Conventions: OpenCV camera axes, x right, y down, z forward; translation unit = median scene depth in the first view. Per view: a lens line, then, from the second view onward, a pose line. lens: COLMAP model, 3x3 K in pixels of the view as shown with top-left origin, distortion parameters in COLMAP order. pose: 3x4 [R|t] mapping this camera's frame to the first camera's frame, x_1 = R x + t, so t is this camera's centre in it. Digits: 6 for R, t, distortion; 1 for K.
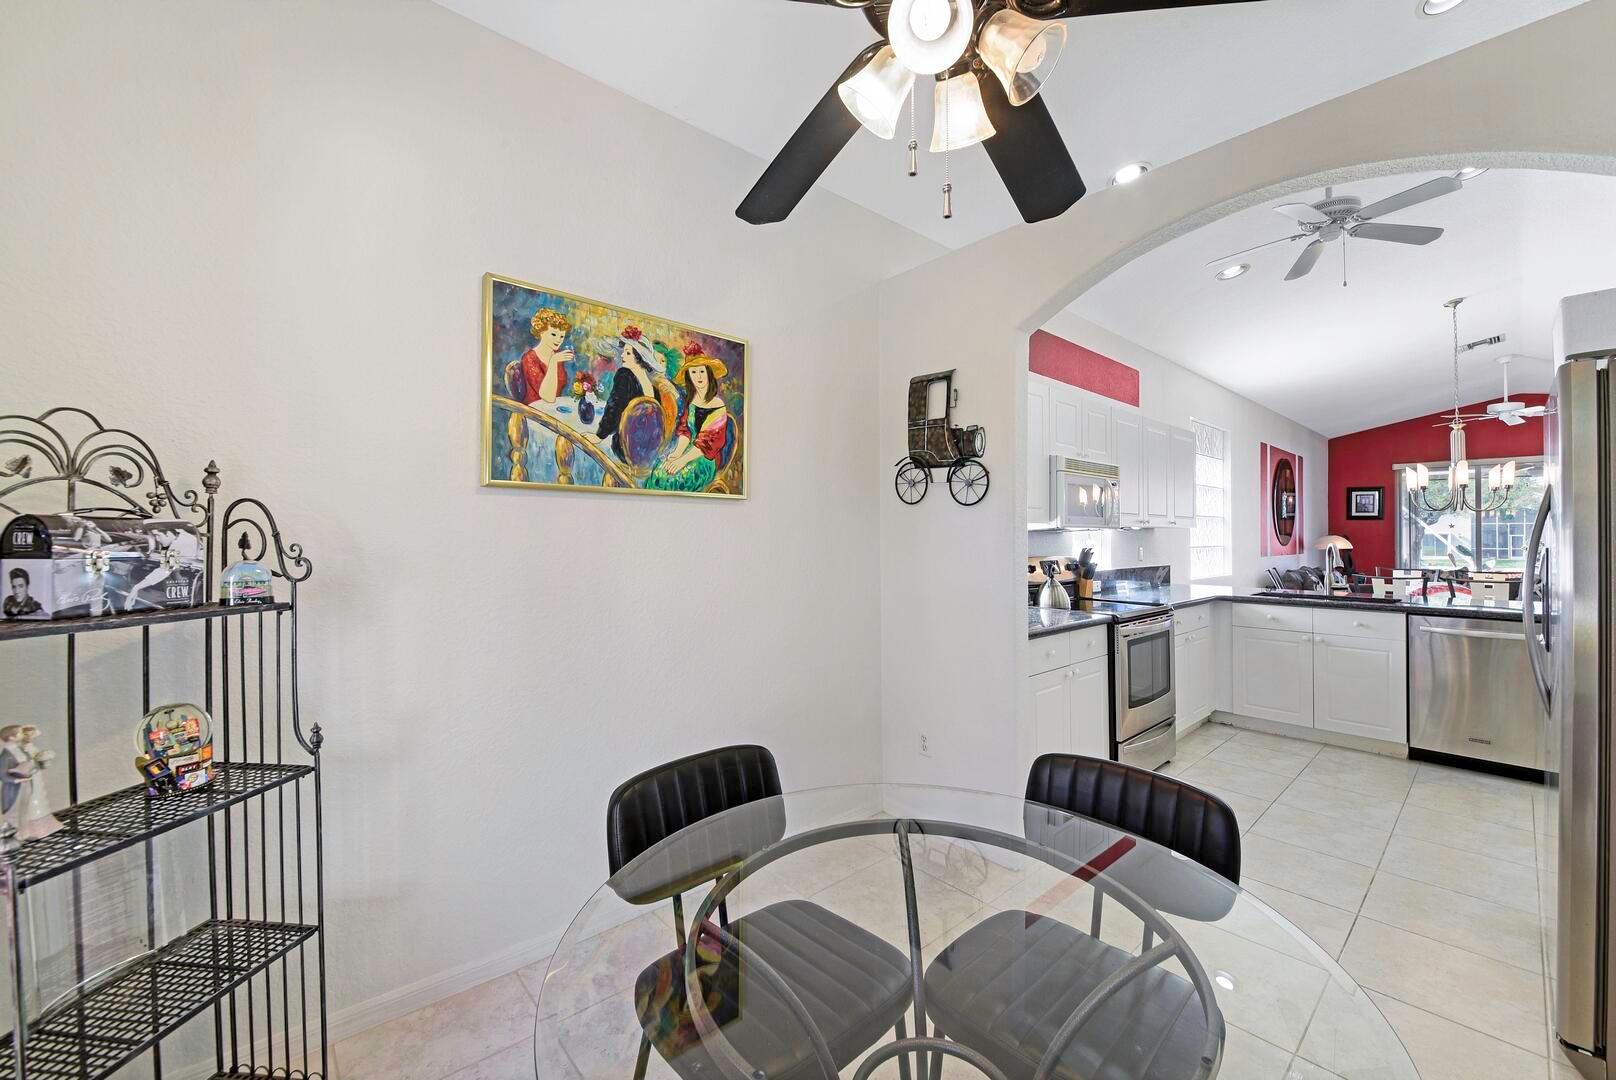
lens RADIAL K [[641.0, 0, 810.4], [0, 641.0, 541.9], [0, 0, 1]] dist [-0.000955, -0.000052]
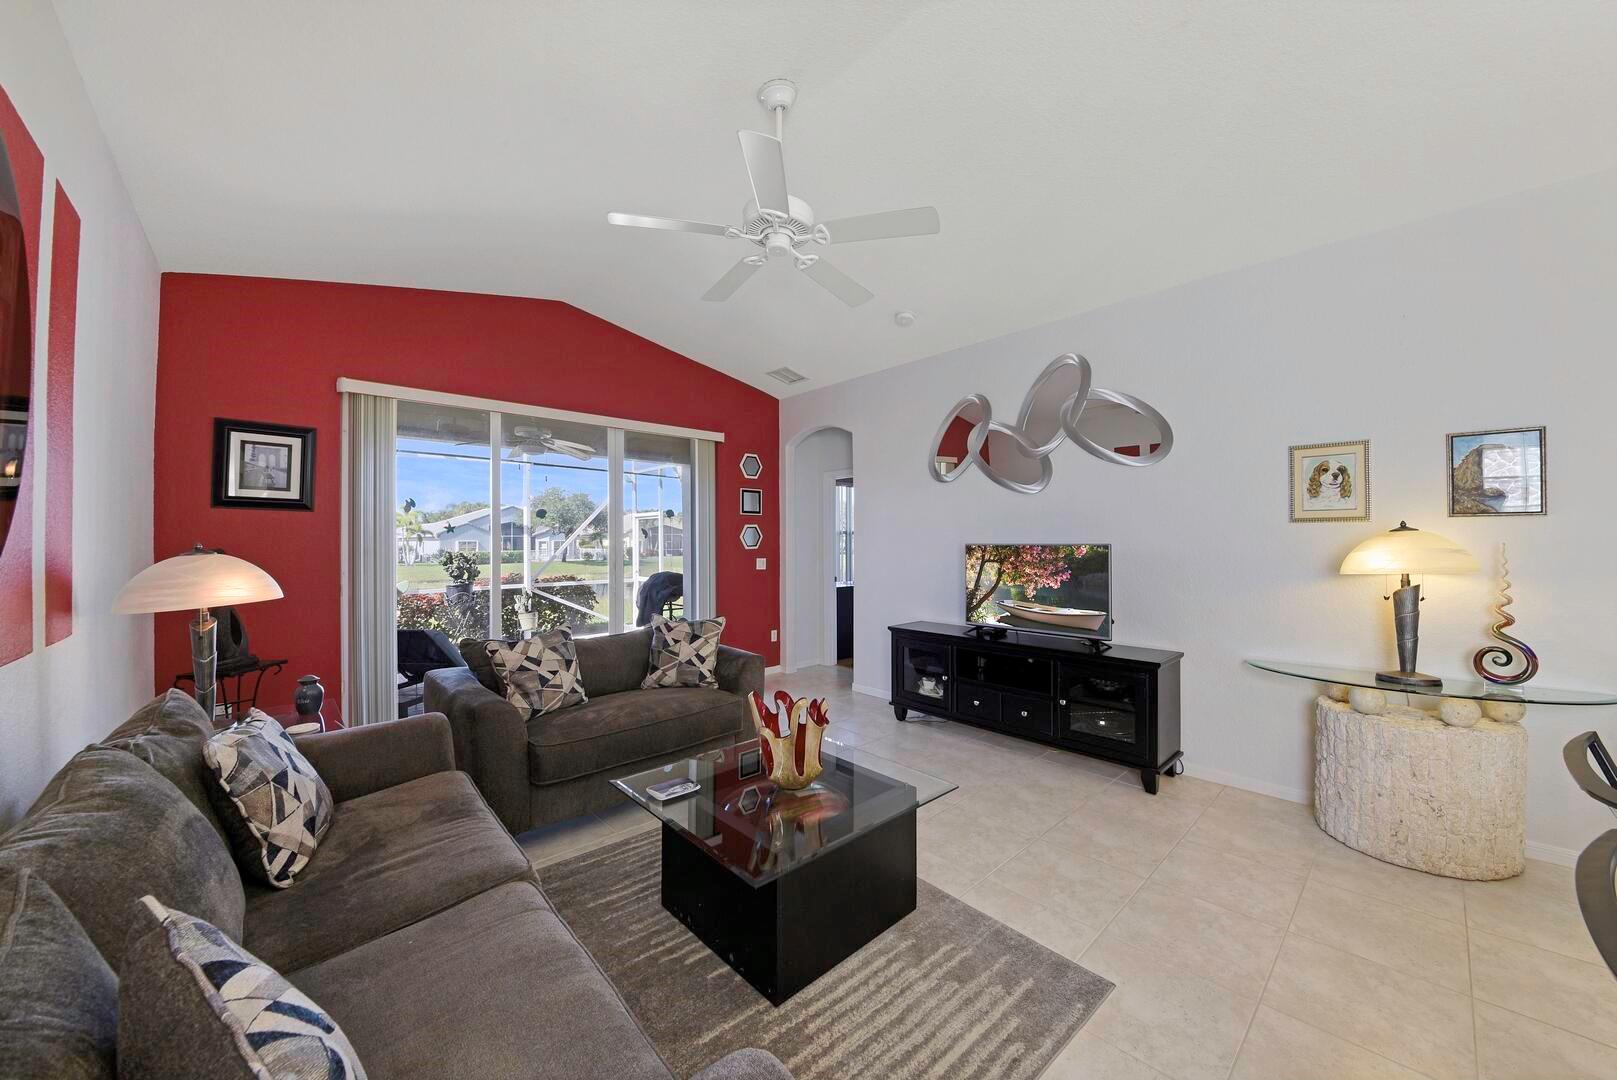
lens RADIAL K [[593.1, 0, 820.4], [0, 593.1, 532.6], [0, 0, 1]] dist [-0.026572, -0.000221]
pose [[-0.014957, 0.014419, 0.999784, 0.523156], [0.003863, 0.999889, -0.014362, -0.014460], [-0.999881, 0.003647, -0.015011, 0.682654]]
